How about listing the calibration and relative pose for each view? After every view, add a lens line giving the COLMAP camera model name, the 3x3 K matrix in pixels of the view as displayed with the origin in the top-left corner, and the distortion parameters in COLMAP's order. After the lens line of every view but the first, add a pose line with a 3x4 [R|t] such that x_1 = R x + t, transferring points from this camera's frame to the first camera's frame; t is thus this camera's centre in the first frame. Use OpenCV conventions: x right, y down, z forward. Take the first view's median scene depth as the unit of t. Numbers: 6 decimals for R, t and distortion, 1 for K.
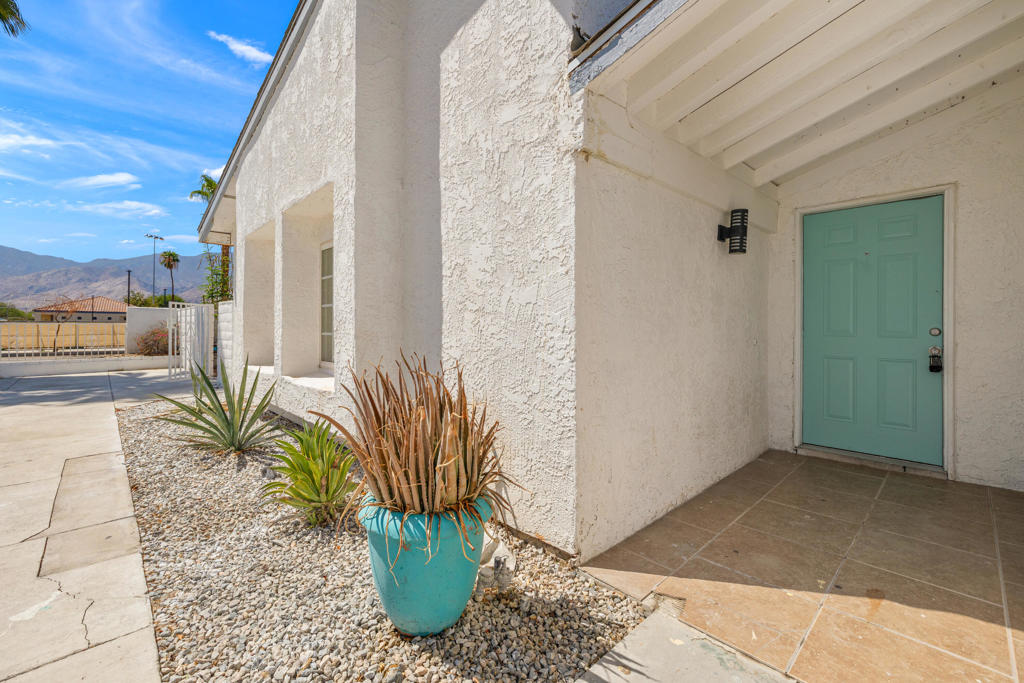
lens RADIAL K [[436.9, 0, 508.1], [0, 436.9, 337.7], [0, 0, 1]] dist [-0.000870, -0.000386]
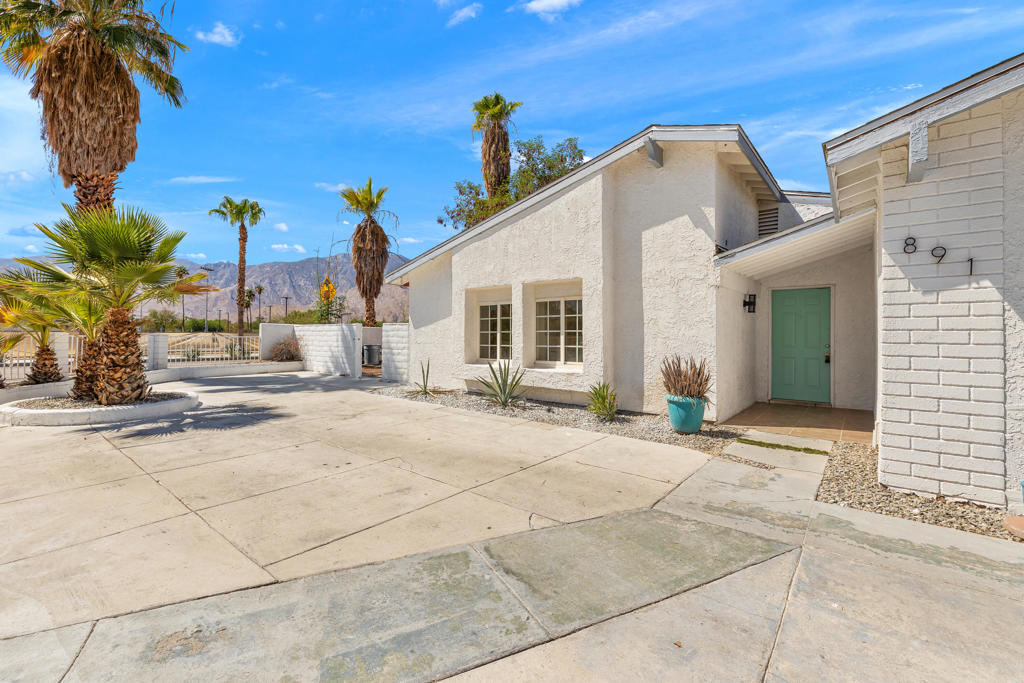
lens RADIAL K [[437.7, 0, 502.8], [0, 437.7, 342.4], [0, 0, 1]] dist [-0.002554, -0.000240]
pose [[0.992949, 0.003413, 0.118493, -1.214631], [-0.002226, 0.999946, -0.010143, -0.005613], [-0.118521, 0.009808, 0.992903, -1.322819]]
